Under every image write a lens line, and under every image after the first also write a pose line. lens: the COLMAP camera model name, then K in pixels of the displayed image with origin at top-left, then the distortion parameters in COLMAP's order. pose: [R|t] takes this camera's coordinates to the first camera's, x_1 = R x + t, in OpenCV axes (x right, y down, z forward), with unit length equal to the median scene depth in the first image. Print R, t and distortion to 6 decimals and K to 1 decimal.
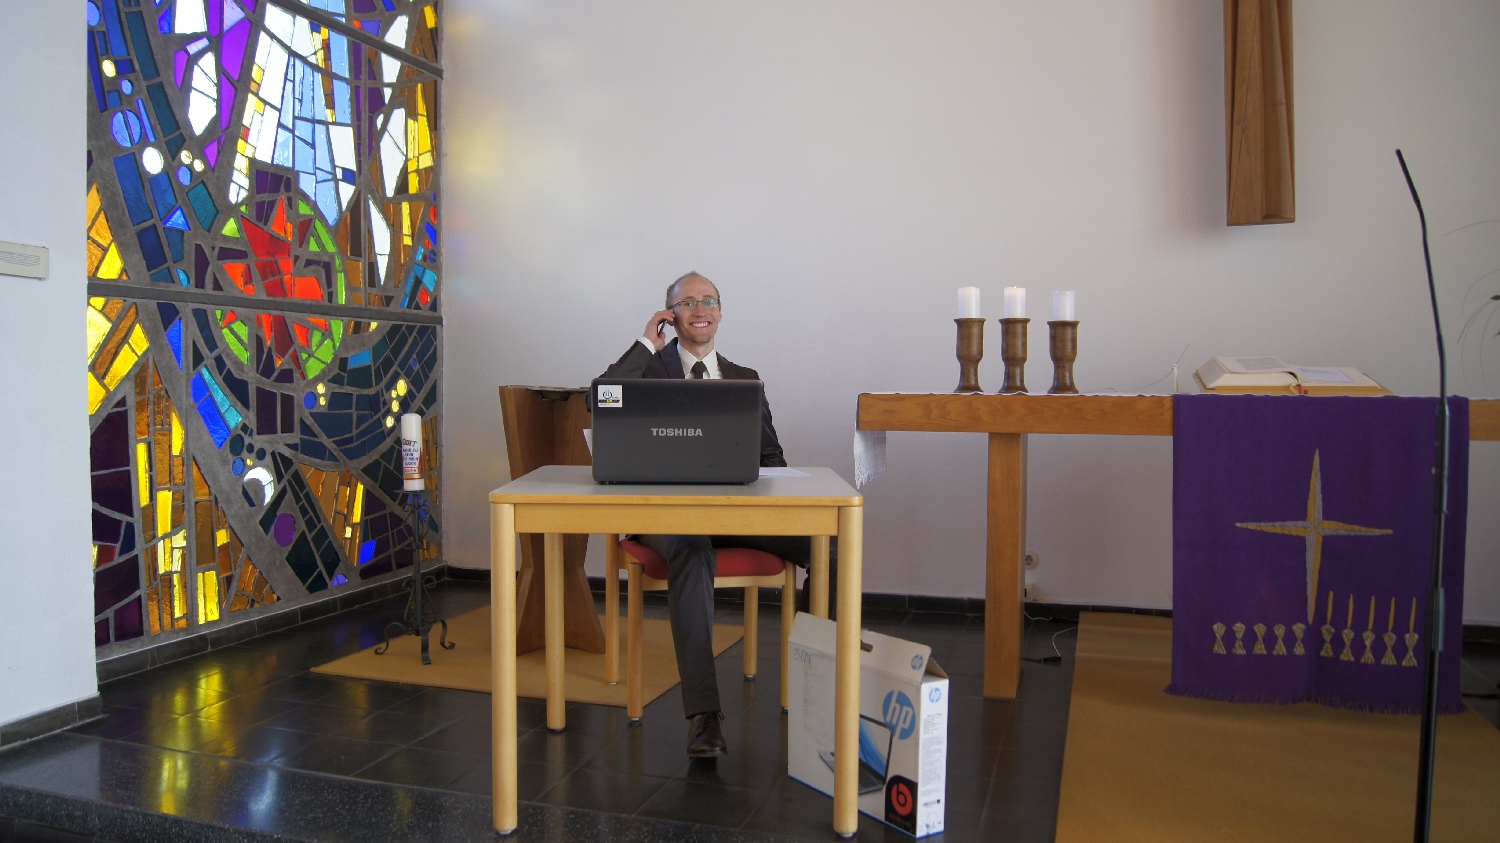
lens RADIAL K [[1156.6, 0, 733.2], [0, 1156.6, 430.0], [0, 0, 1]] dist [-0.076403, -0.002444]
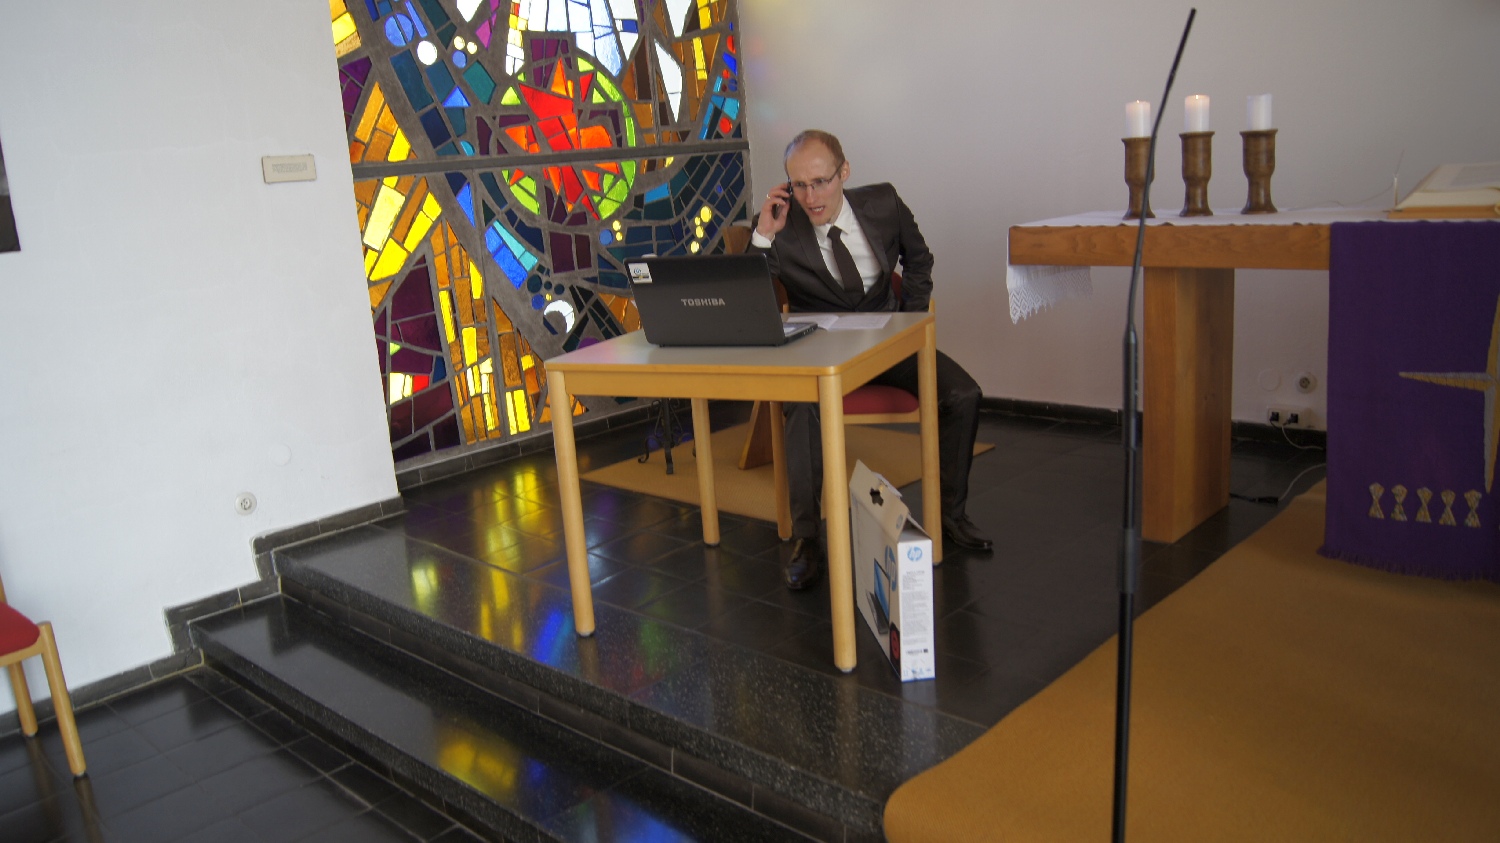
lens RADIAL K [[1156.6, 0, 733.2], [0, 1156.6, 430.0], [0, 0, 1]] dist [-0.076403, -0.002444]
pose [[0.893253, 0.031205, -0.448470, 0.300160], [0.060808, 0.980033, 0.189308, -0.054022], [0.445423, -0.196370, 0.873520, 0.018426]]
